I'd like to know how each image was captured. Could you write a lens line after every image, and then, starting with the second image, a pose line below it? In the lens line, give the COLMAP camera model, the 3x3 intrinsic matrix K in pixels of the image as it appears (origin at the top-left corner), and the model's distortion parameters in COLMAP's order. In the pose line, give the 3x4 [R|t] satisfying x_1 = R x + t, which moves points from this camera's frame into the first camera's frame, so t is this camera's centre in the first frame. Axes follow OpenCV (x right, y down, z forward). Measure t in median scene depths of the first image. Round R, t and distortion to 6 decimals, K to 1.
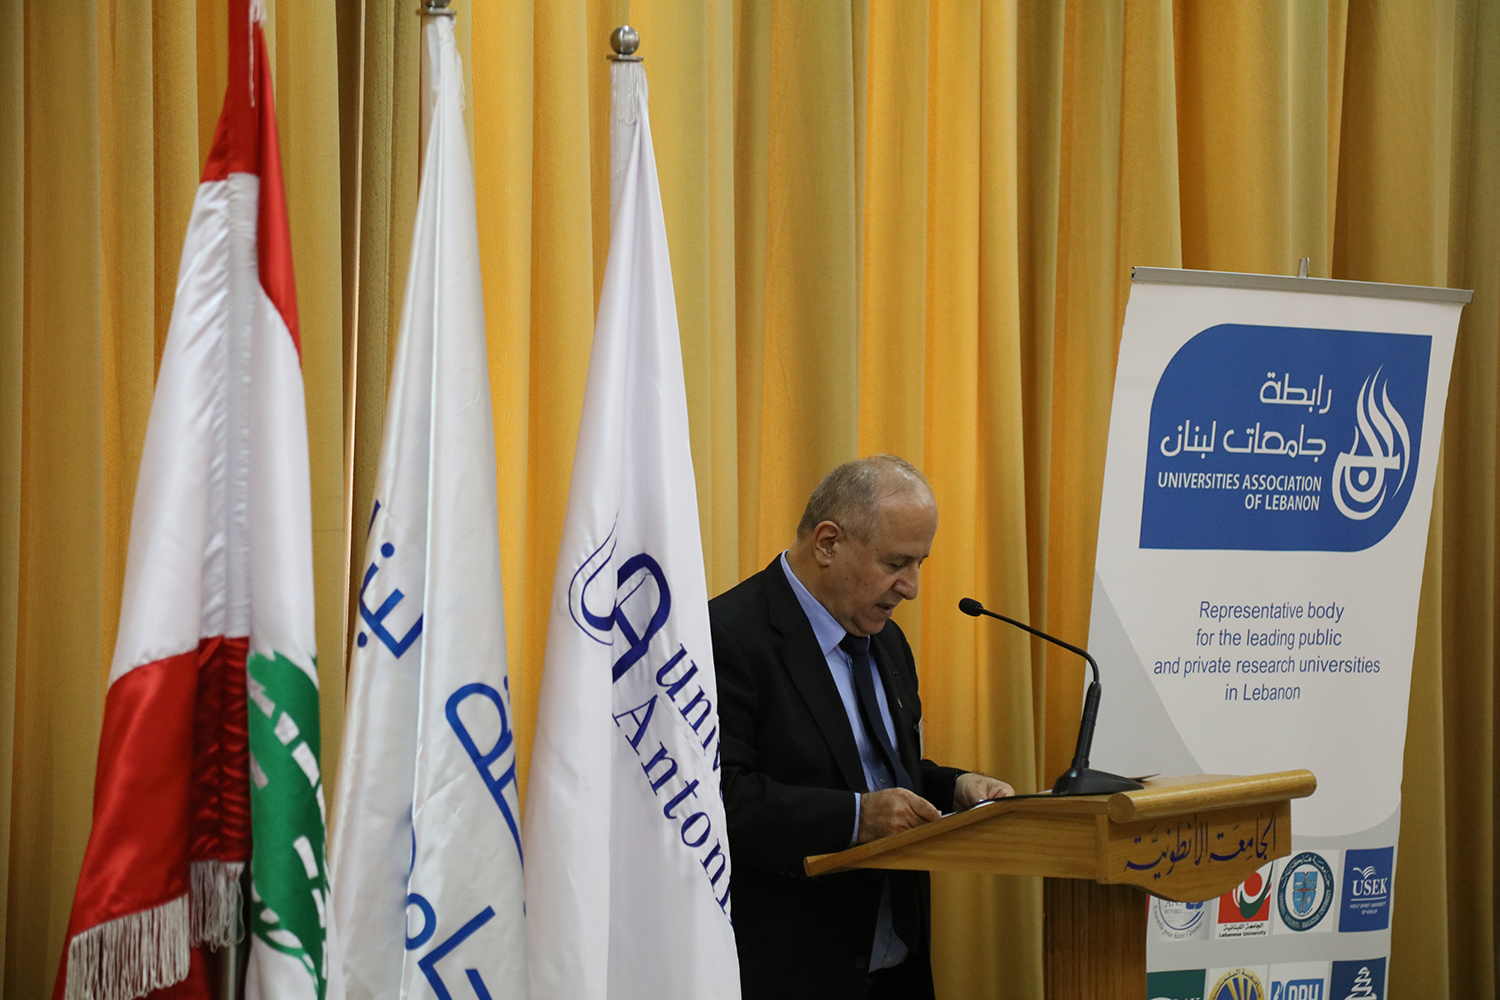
lens RADIAL K [[4429.7, 0, 750.0], [0, 4429.7, 500.0], [0, 0, 1]] dist [-0.234863, -0.646555]
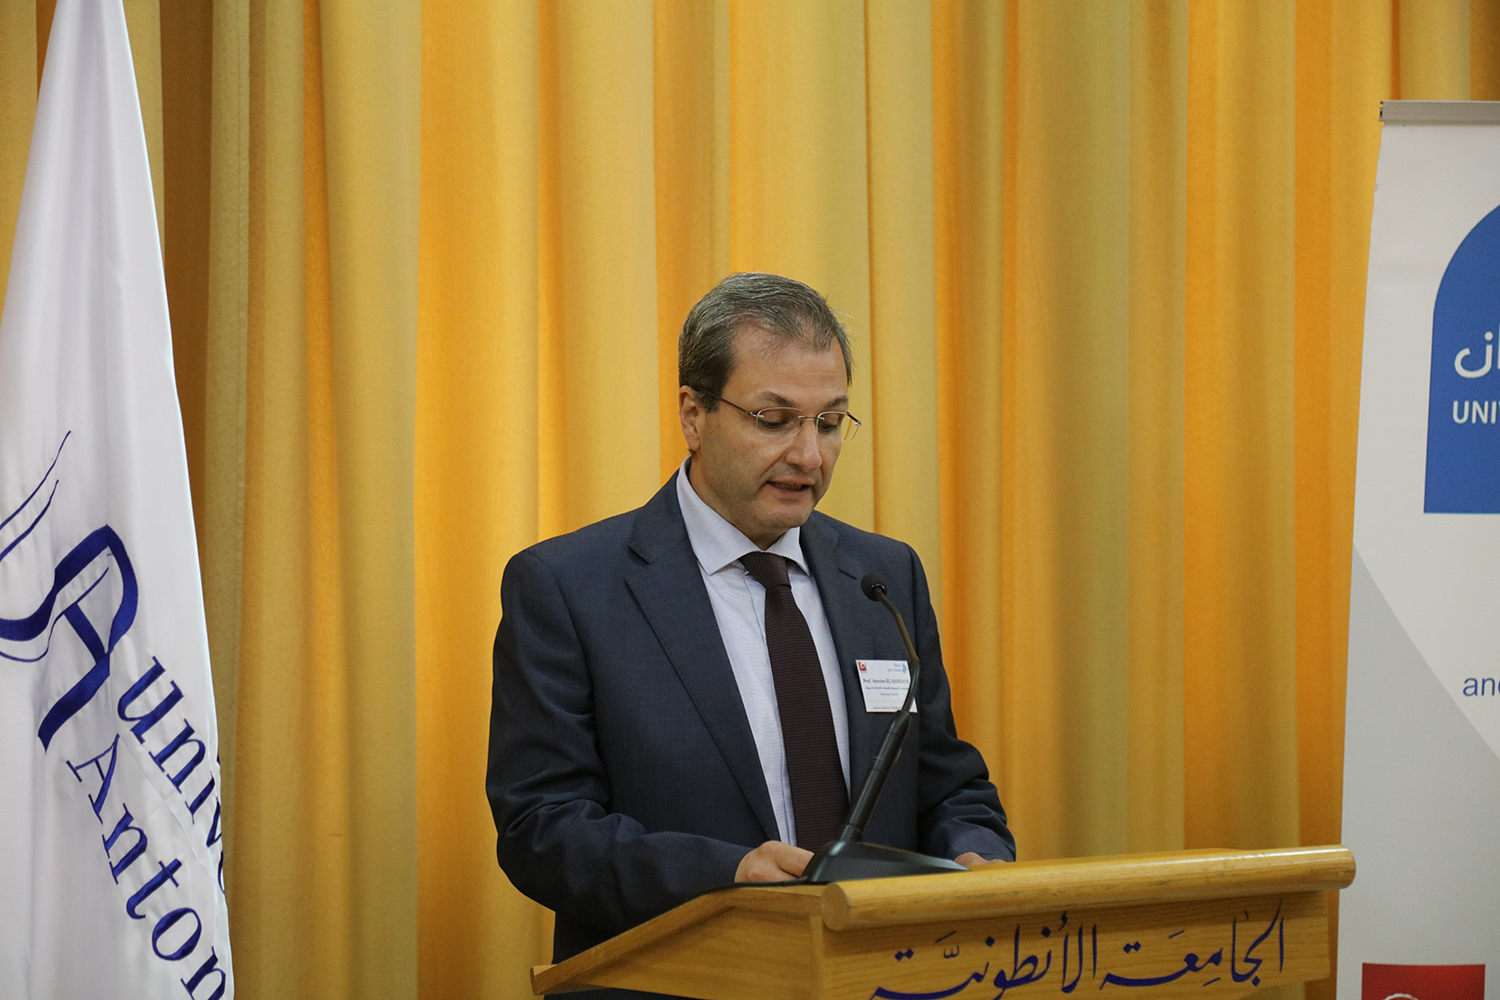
lens RADIAL K [[4537.0, 0, 756.5], [0, 4537.0, 544.9], [0, 0, 1]] dist [0.073346, 10.592898]
pose [[0.929132, -0.019289, -0.369245, 0.325859], [0.021271, 0.999773, 0.001298, 0.016339], [0.369136, -0.009060, 0.929331, 0.388112]]
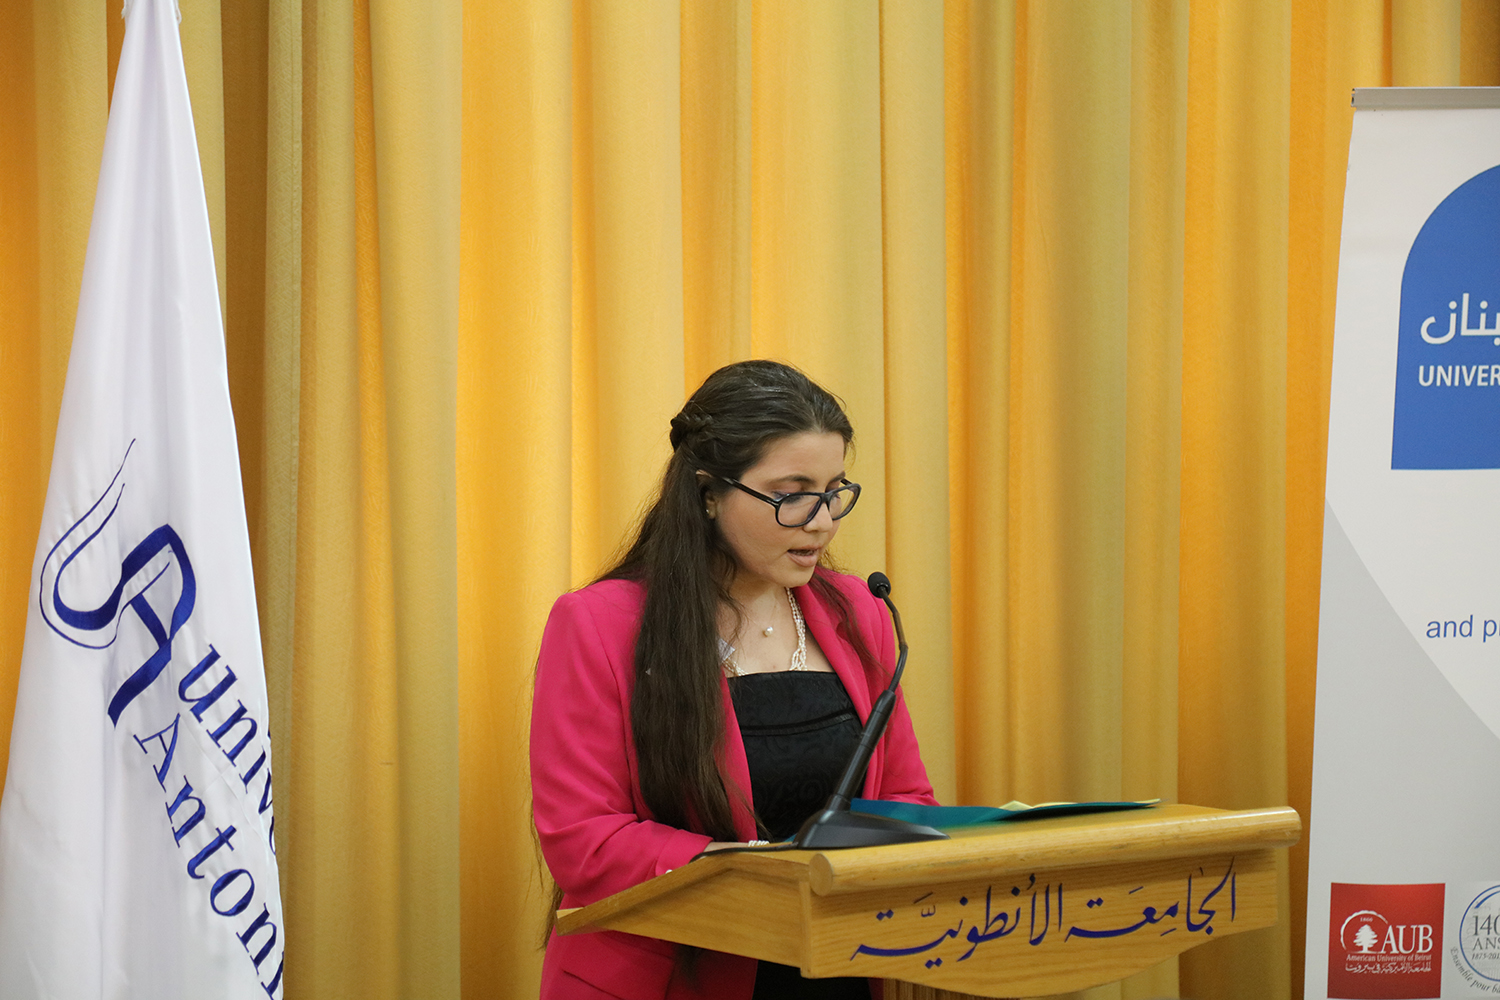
lens RADIAL K [[4537.0, 0, 756.5], [0, 4537.0, 544.9], [0, 0, 1]] dist [0.073346, 10.592898]
pose [[0.922337, 0.000321, -0.386386, 0.366527], [0.019575, 0.998677, 0.047558, -0.019181], [0.385890, -0.051427, 0.921110, 0.326637]]
